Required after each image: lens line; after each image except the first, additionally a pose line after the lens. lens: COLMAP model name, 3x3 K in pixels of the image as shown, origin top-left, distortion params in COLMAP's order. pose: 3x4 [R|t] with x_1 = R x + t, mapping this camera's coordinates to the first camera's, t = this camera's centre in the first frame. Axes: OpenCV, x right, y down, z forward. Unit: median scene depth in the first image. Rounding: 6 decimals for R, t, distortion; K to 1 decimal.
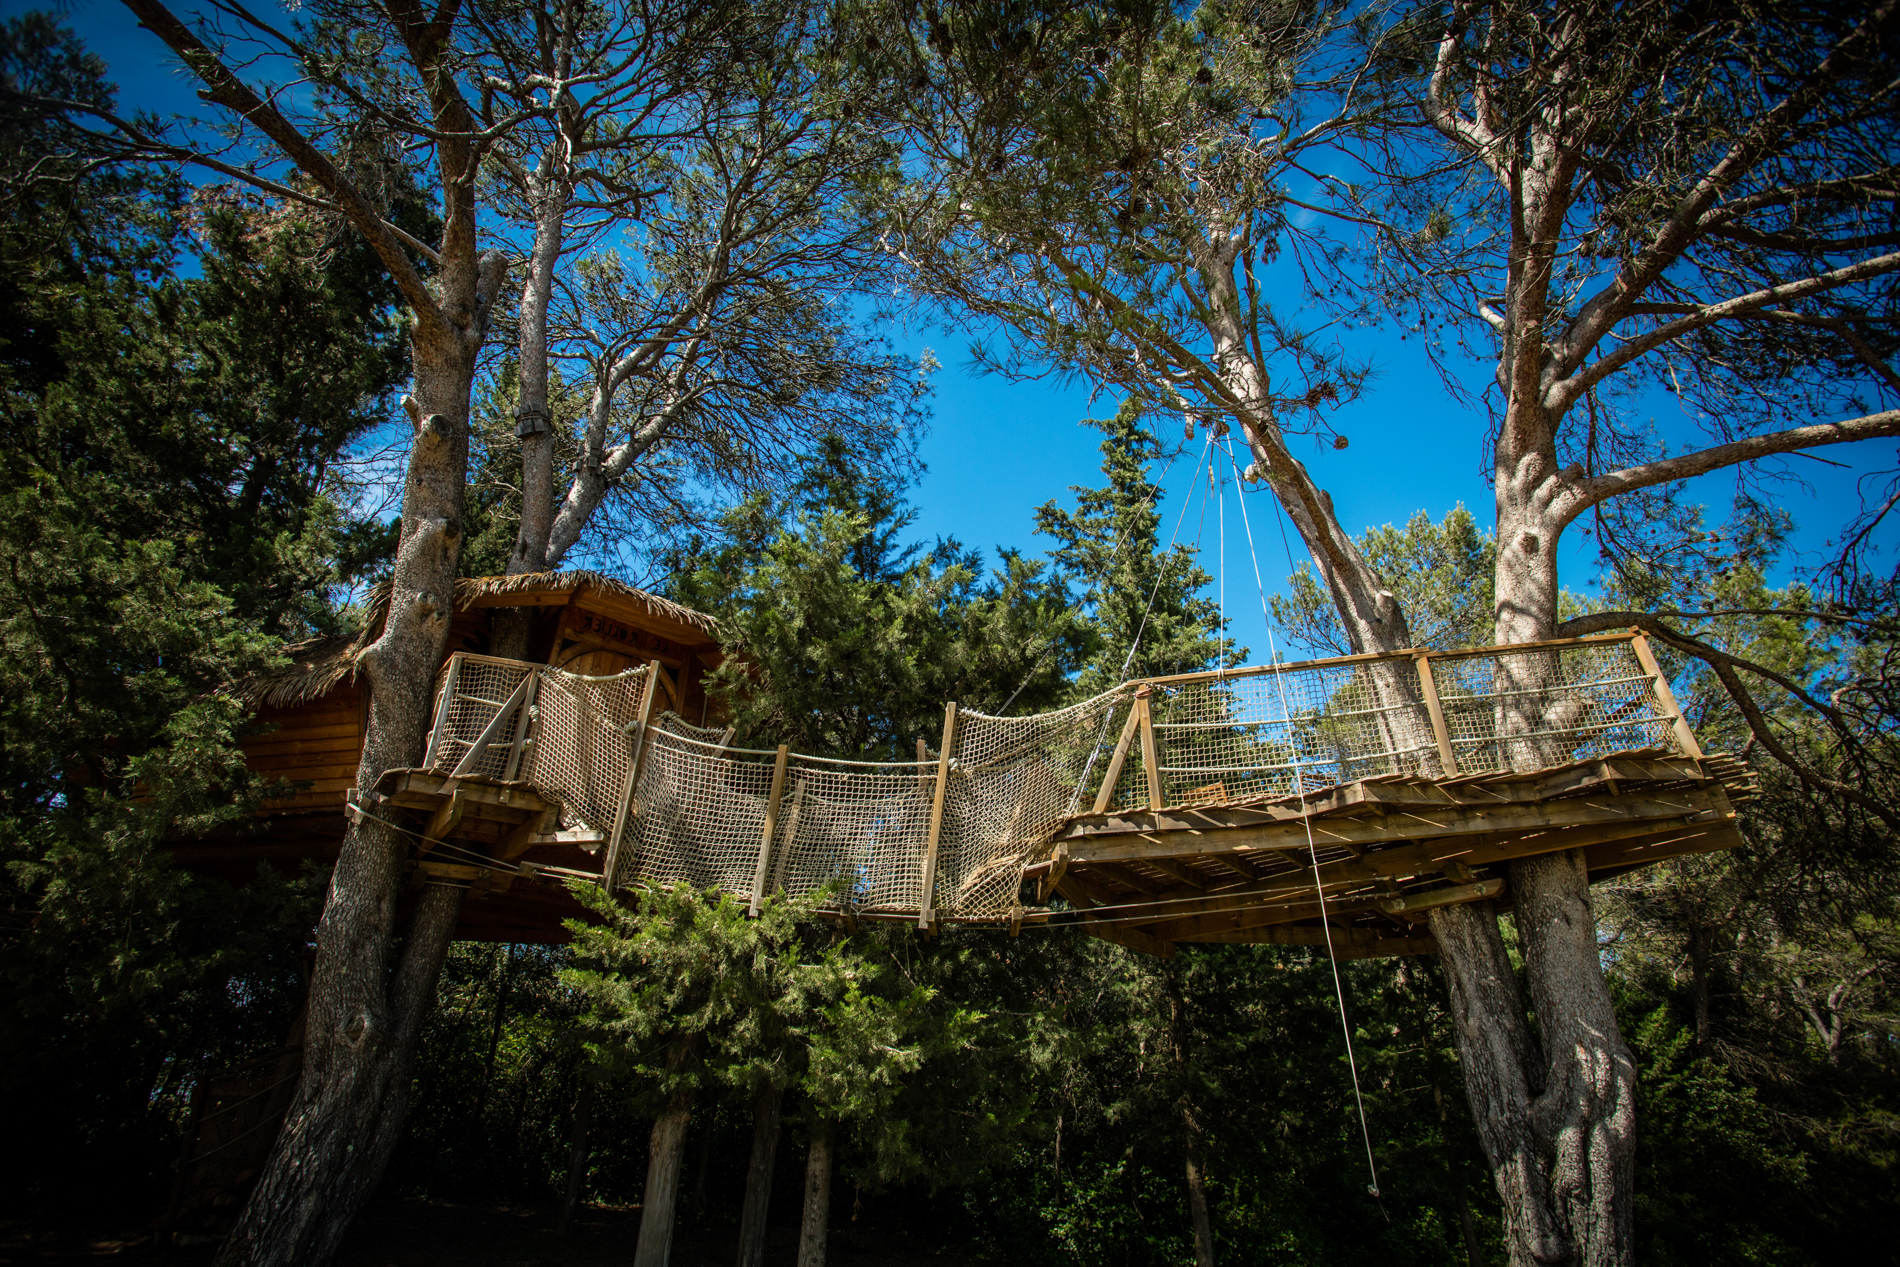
lens RADIAL K [[930.0, 0, 950.0], [0, 930.0, 633.5], [0, 0, 1]] dist [-0.060930, 0.024765]
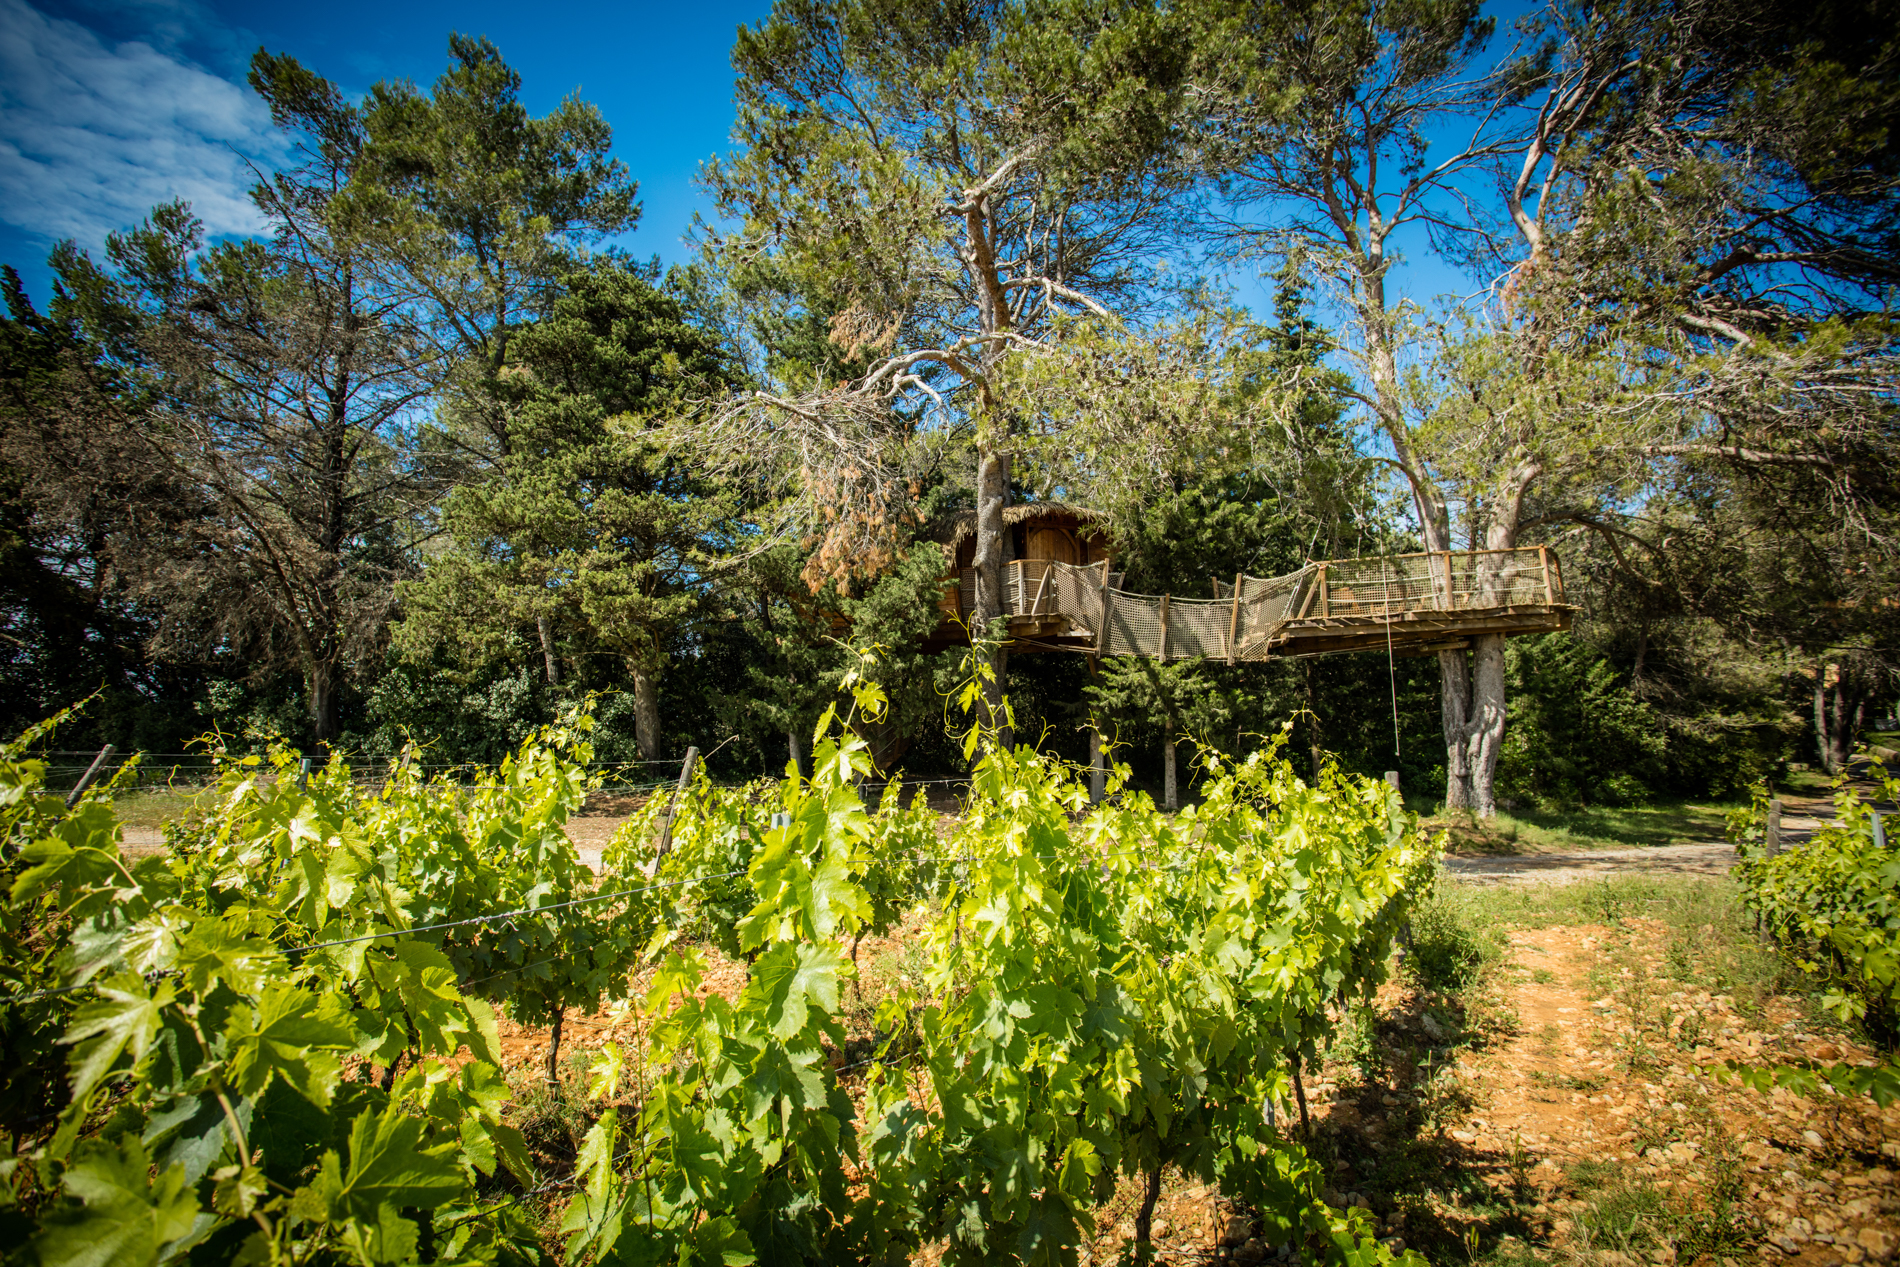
lens RADIAL K [[930.0, 0, 950.0], [0, 930.0, 633.5], [0, 0, 1]] dist [-0.060930, 0.024765]
pose [[0.994350, -0.031416, -0.101395, -0.515695], [0.068734, 0.918471, 0.389469, -0.783861], [0.080892, -0.394238, 0.915442, -1.318020]]
